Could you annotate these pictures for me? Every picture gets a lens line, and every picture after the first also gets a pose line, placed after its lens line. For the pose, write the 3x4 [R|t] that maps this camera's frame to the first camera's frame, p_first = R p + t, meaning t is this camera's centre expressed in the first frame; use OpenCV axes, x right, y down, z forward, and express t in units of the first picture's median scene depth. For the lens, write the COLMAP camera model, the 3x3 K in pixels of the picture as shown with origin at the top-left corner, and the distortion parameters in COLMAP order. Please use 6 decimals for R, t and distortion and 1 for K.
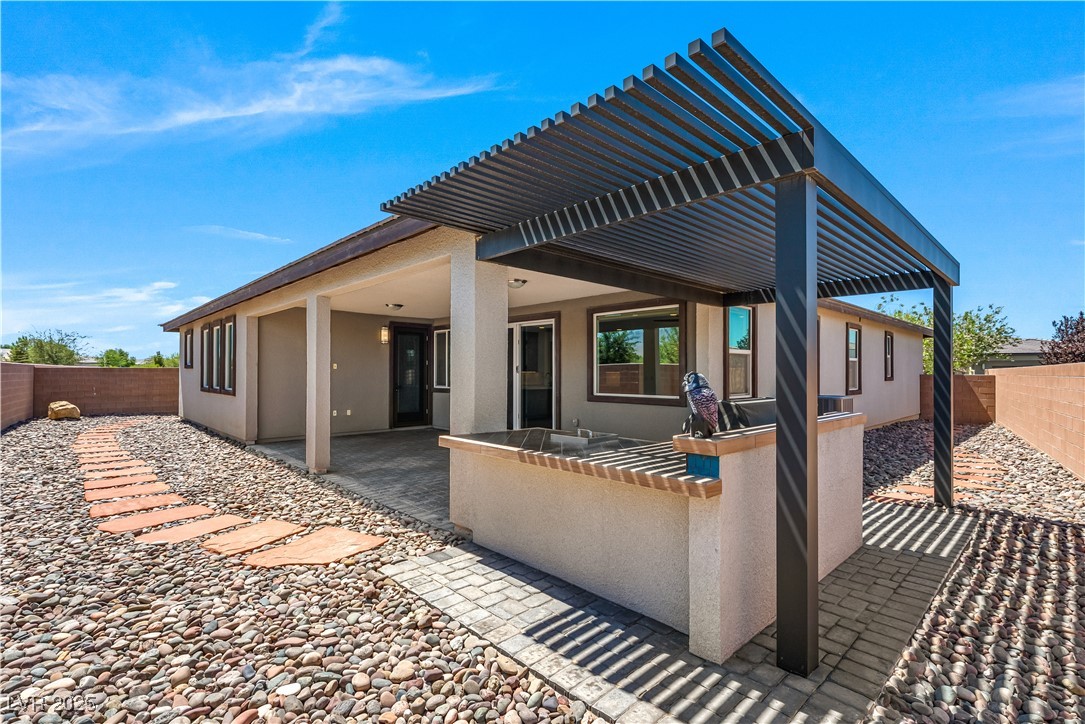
lens RADIAL K [[506.3, 0, 542.5], [0, 506.3, 362.0], [0, 0, 1]] dist [0.003355, 0.000355]
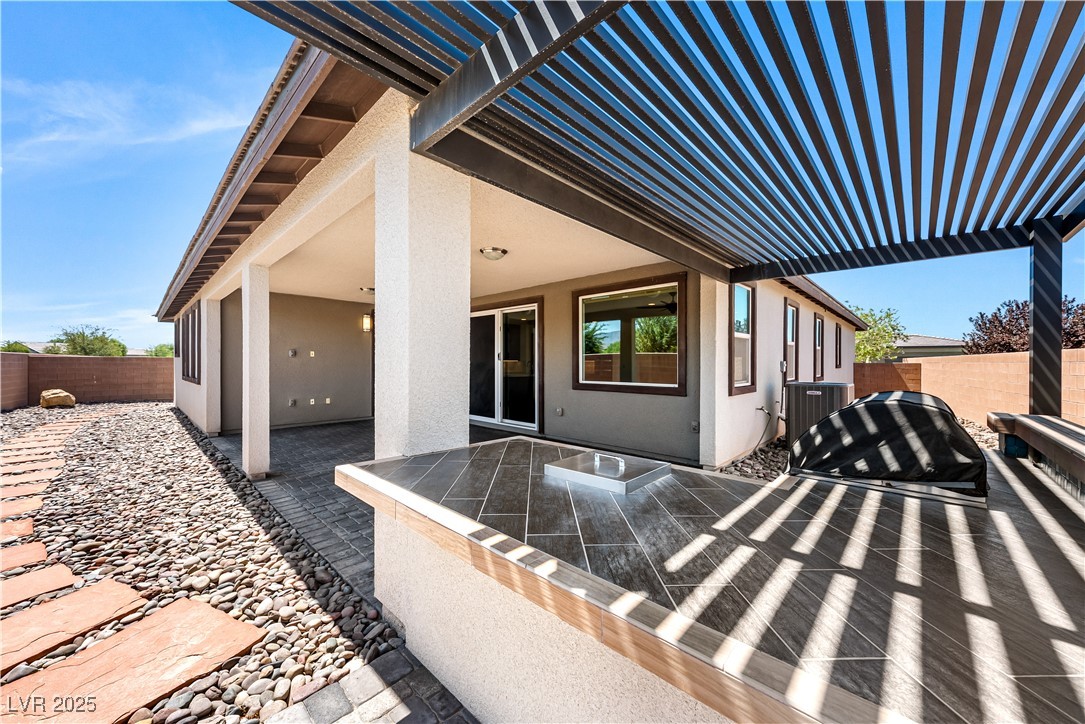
lens RADIAL K [[403.4, 0, 547.3], [0, 403.4, 355.7], [0, 0, 1]] dist [-0.001110, -0.000077]
pose [[0.998282, 0.000202, 0.058586, -0.002224], [-0.000355, 0.999997, 0.002613, 0.012405], [-0.058585, -0.002630, 0.998279, 0.253218]]
